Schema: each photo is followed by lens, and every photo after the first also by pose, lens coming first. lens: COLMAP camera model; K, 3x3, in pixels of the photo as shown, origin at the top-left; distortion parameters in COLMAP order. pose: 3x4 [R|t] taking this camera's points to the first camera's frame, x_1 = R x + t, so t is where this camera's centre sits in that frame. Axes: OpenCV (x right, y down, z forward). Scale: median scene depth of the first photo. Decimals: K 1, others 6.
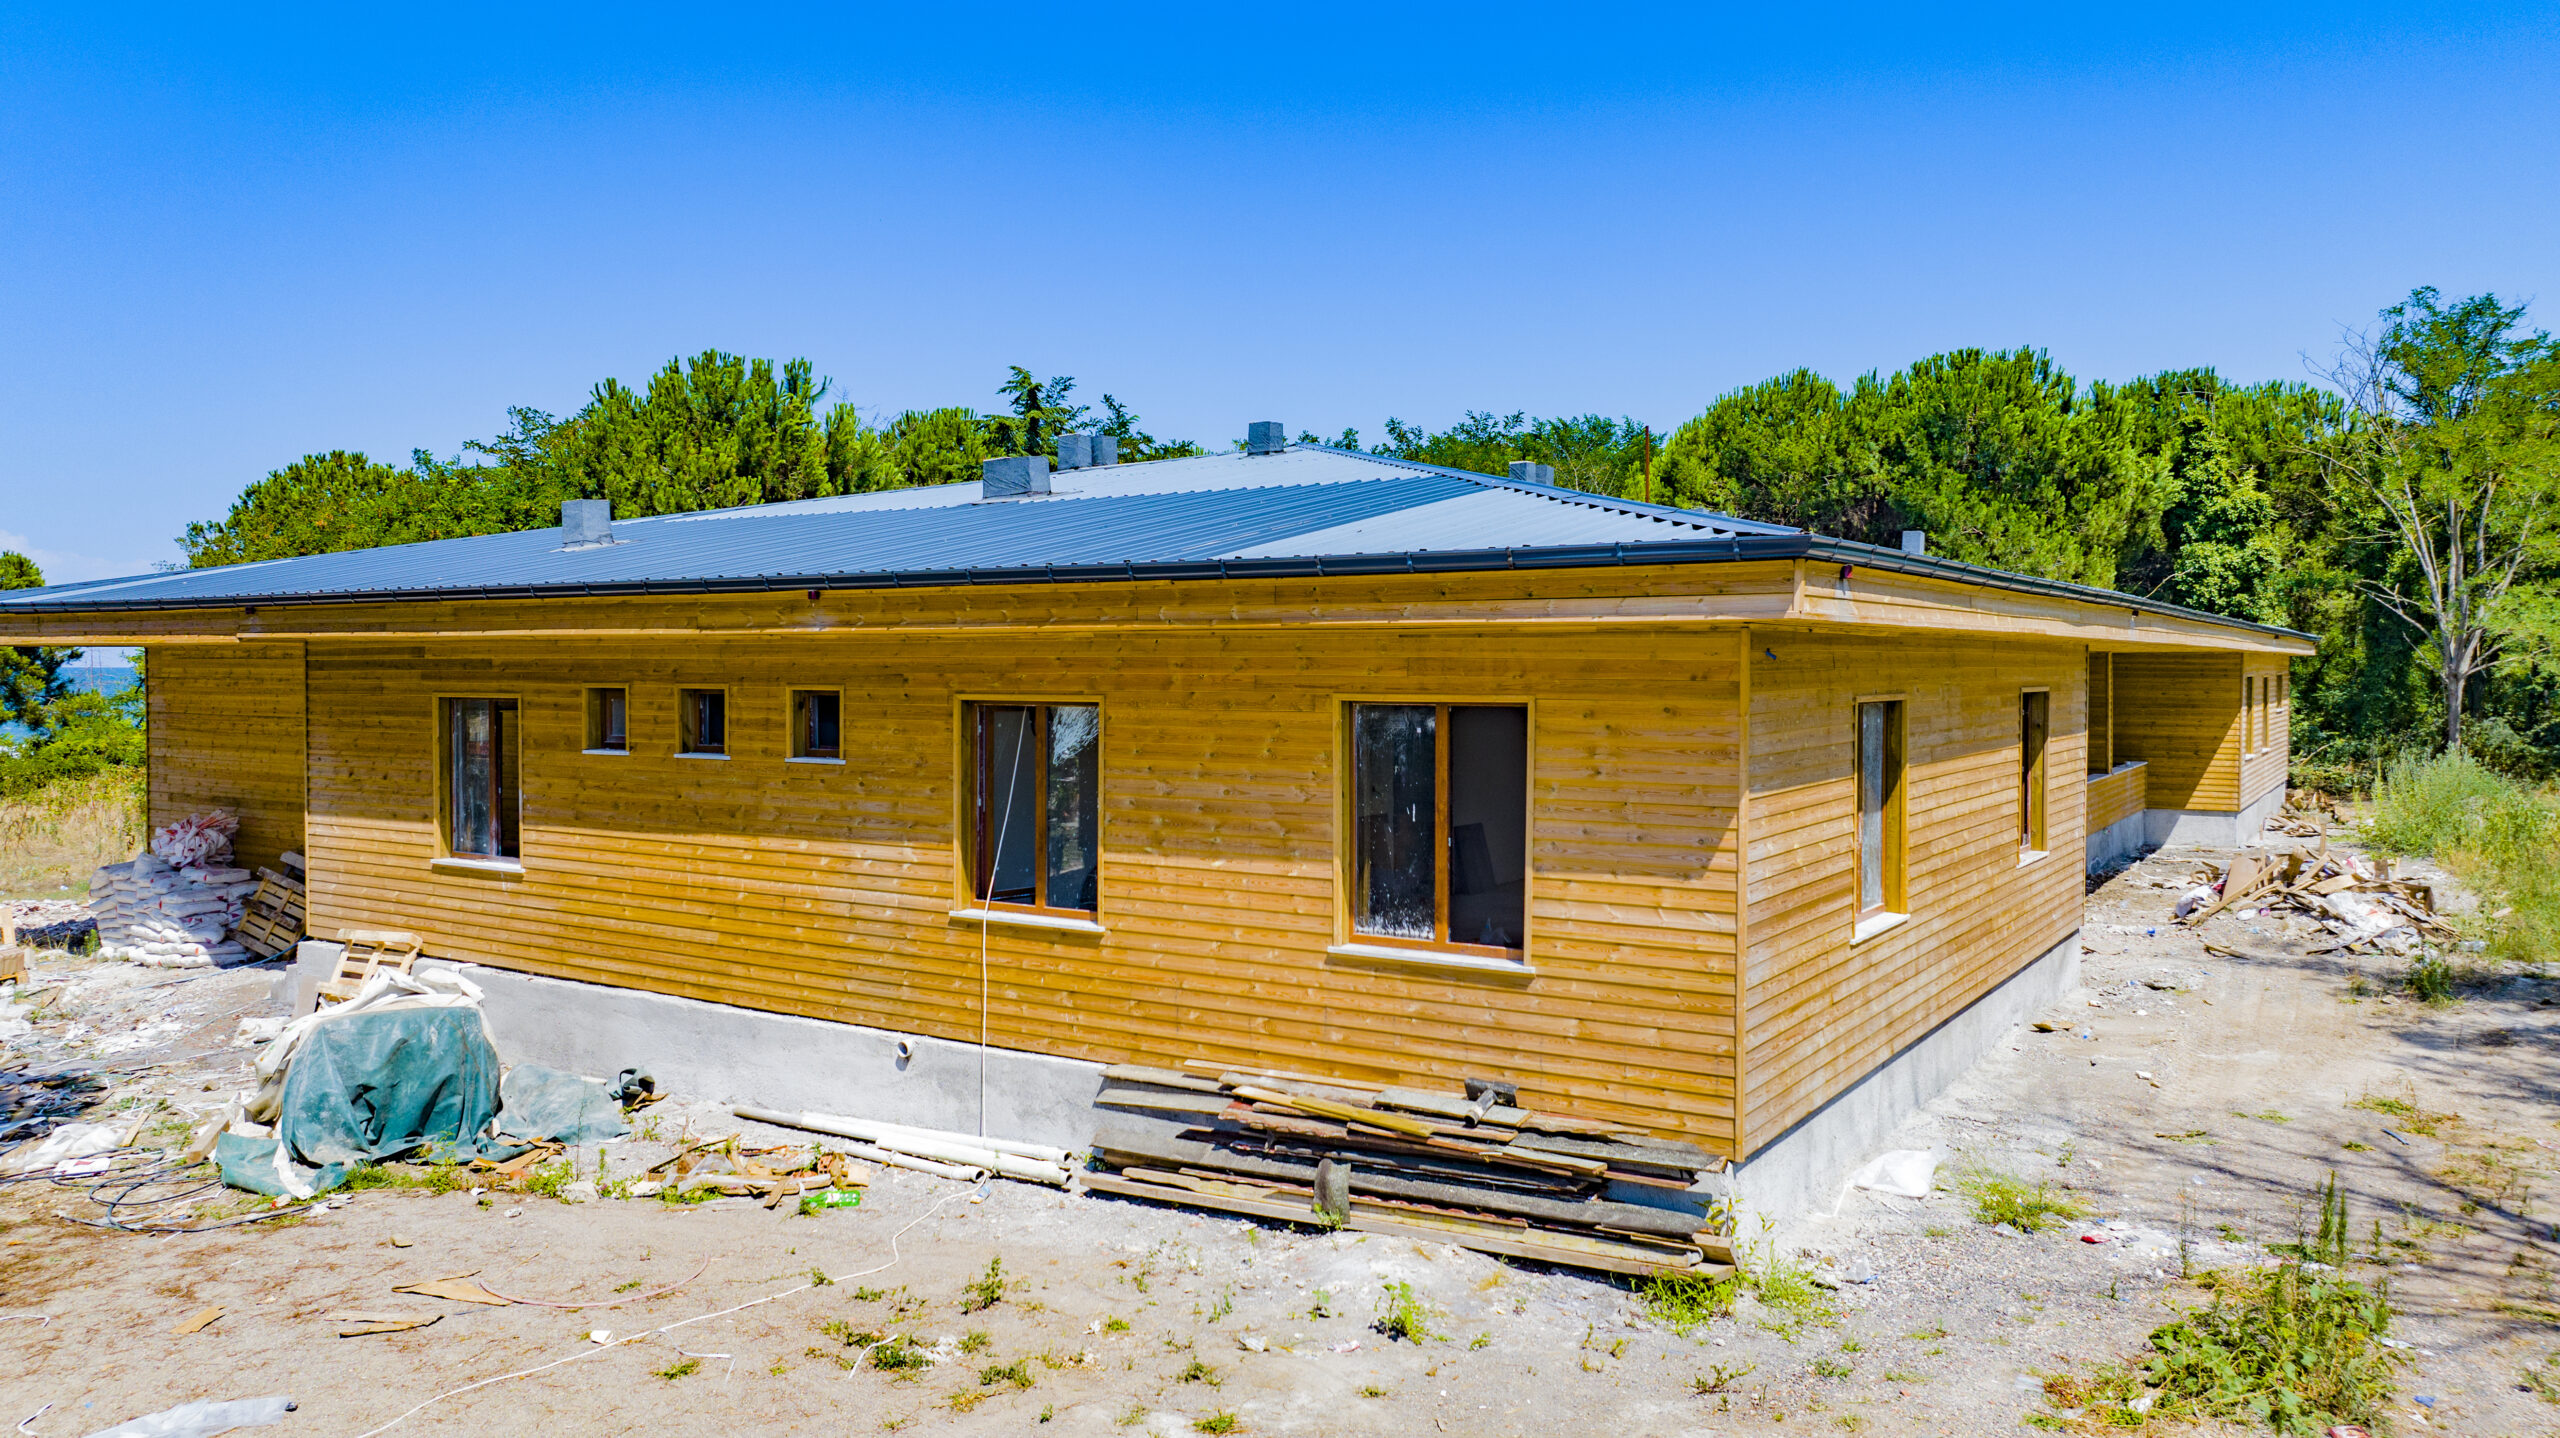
lens RADIAL K [[1811.1, 0, 1275.5], [0, 1811.1, 712.0], [0, 0, 1]] dist [-0.032658, 0.026972]
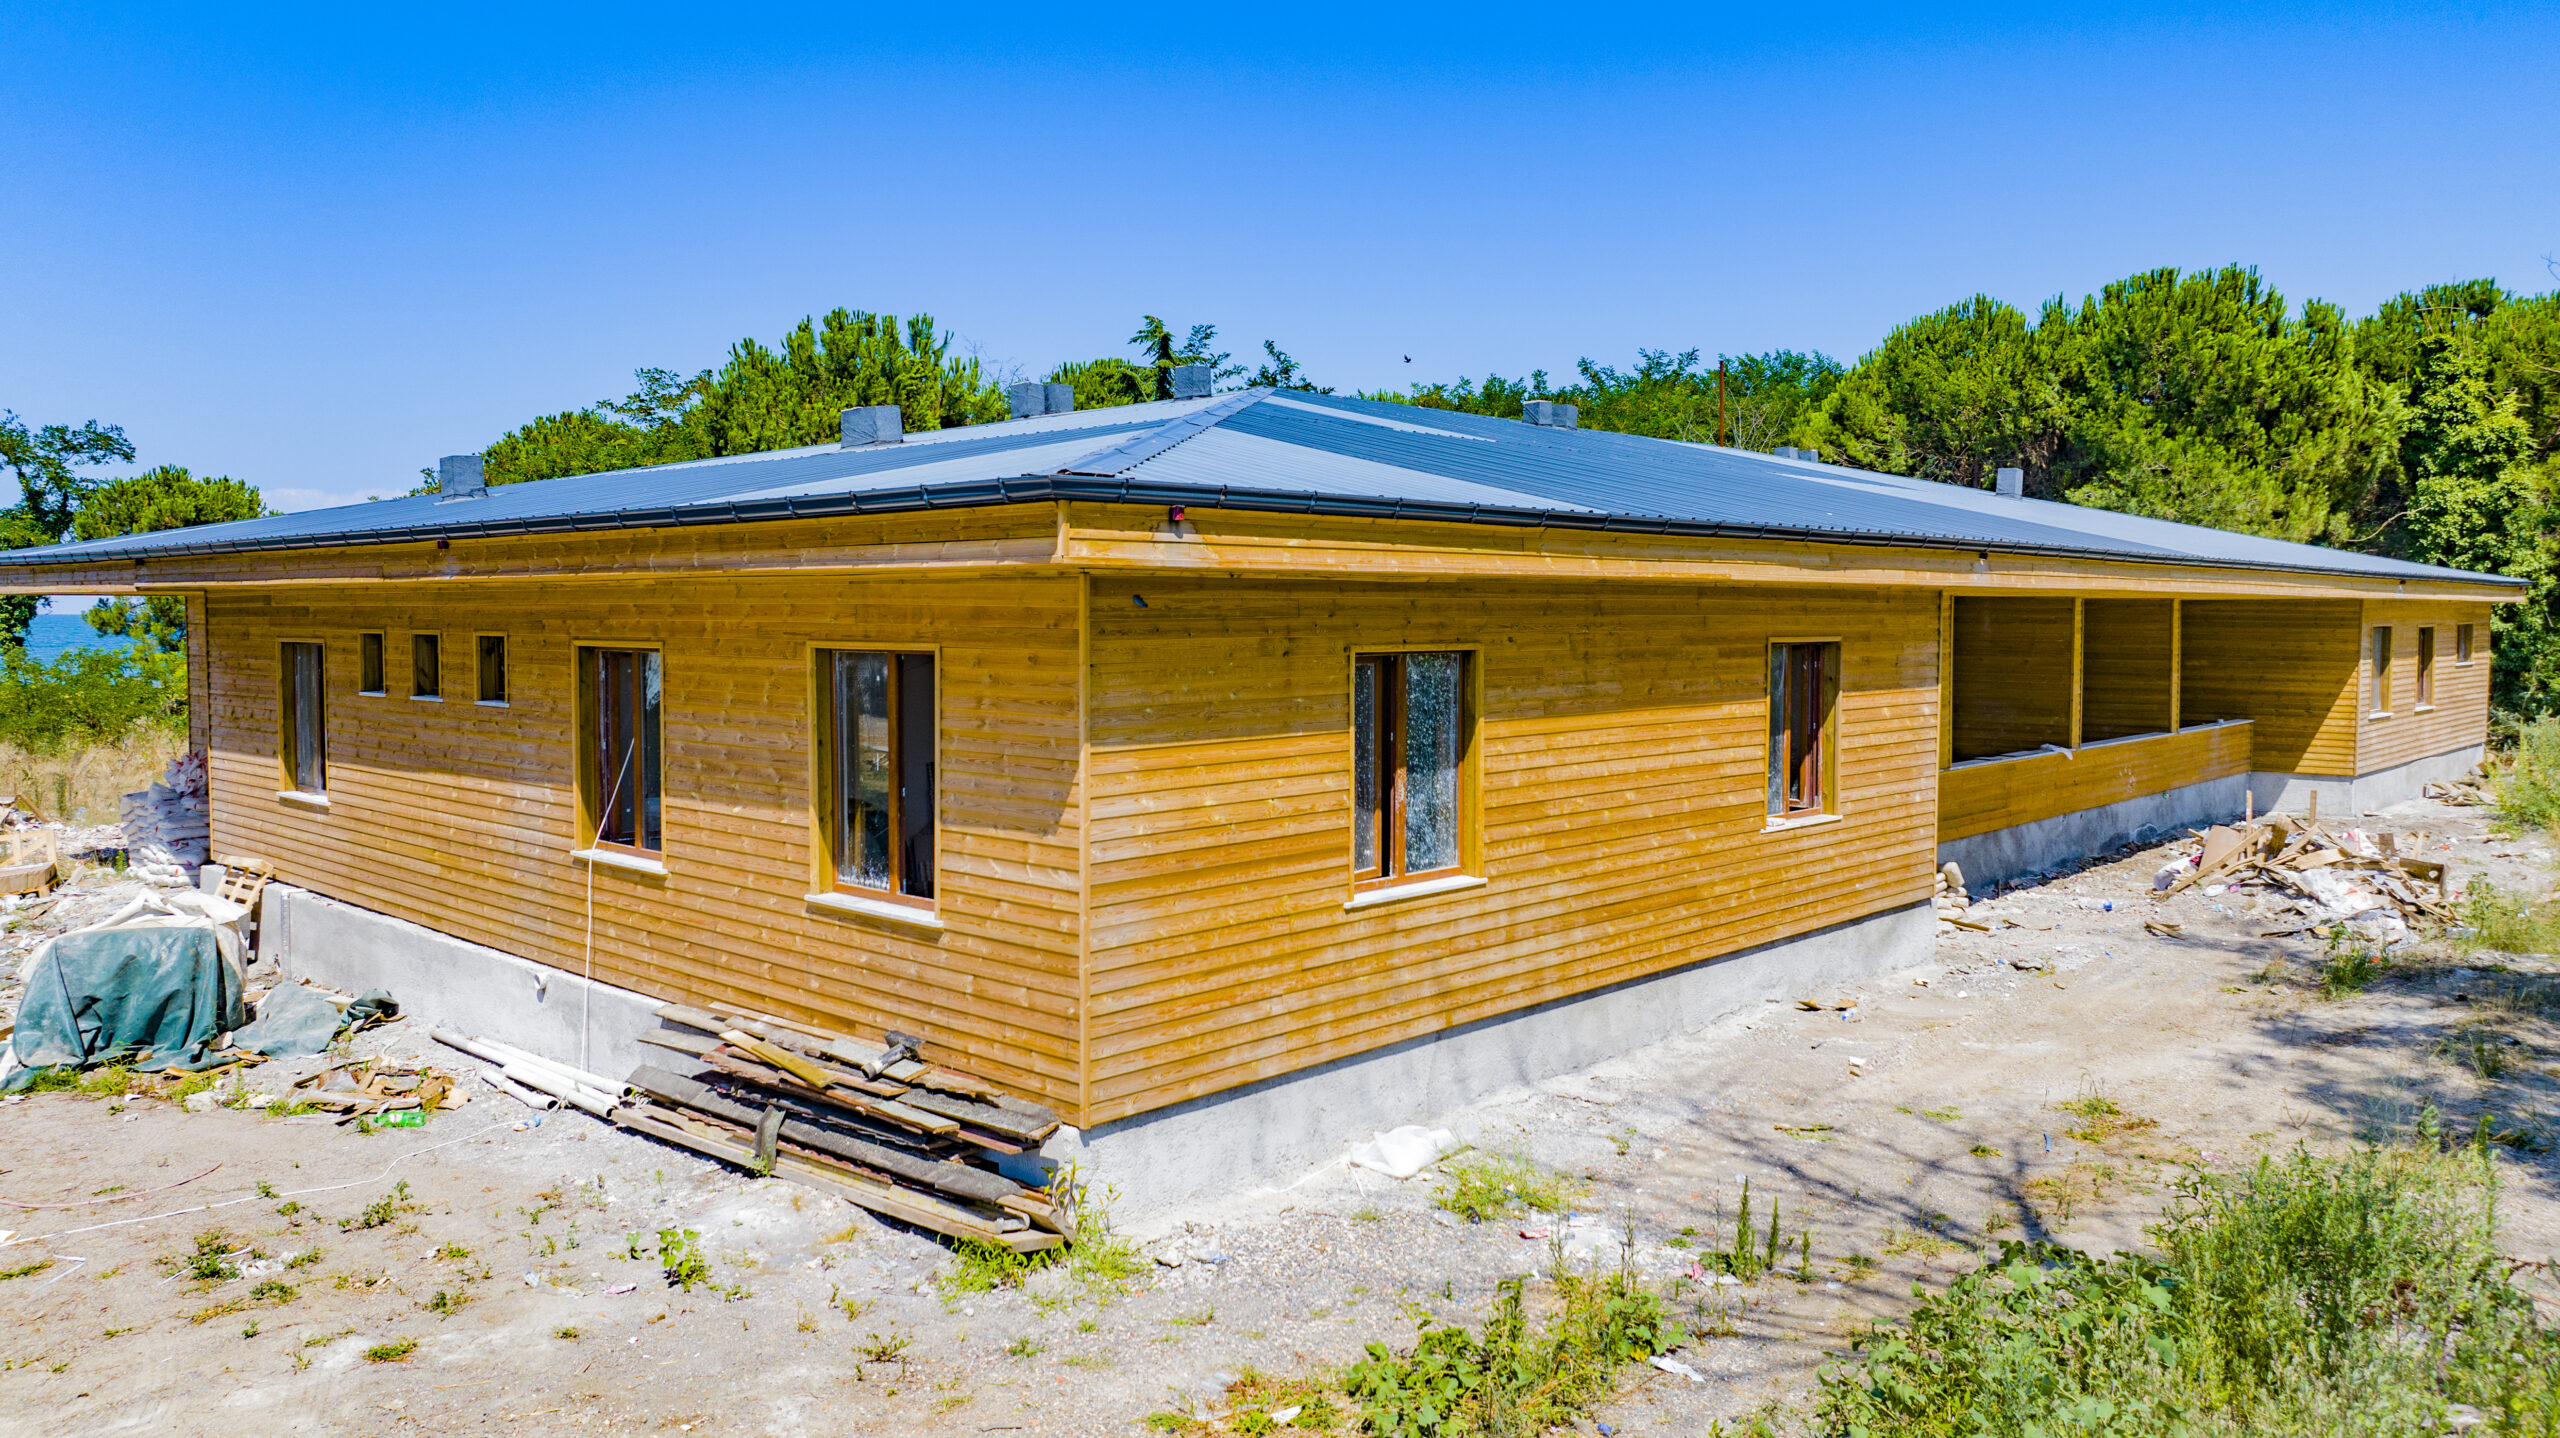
lens RADIAL K [[1811.1, 0, 1272.7], [0, 1811.1, 703.4], [0, 0, 1]] dist [-0.032658, 0.026972]
pose [[0.984561, 0.009337, -0.174794, 0.390101], [-0.005087, 0.999681, 0.024746, -0.001478], [0.174969, -0.023475, 0.984294, 0.055584]]
